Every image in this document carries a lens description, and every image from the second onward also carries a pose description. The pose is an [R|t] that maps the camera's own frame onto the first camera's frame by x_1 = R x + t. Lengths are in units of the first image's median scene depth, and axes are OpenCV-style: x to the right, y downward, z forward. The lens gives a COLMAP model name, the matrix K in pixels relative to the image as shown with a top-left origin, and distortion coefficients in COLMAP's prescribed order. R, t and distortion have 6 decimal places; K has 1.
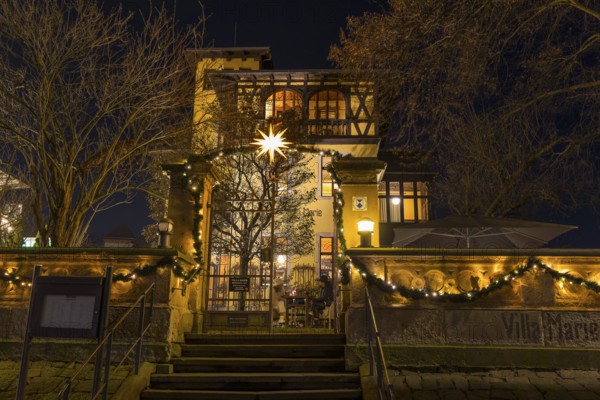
lens RADIAL K [[542.8, 0, 300.3], [0, 542.8, 199.6], [0, 0, 1]] dist [0.015963, 0.003016]
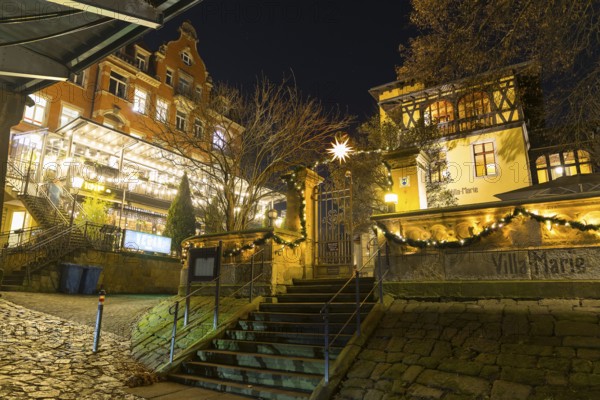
lens RADIAL K [[384.5, 0, 300.4], [0, 384.5, 200.5], [0, 0, 1]] dist [0.019721, 0.002278]
pose [[0.873365, -0.125190, -0.470703, 0.393794], [0.132308, 0.991044, -0.018092, 0.043647], [0.468752, -0.046476, 0.882106, 0.028380]]
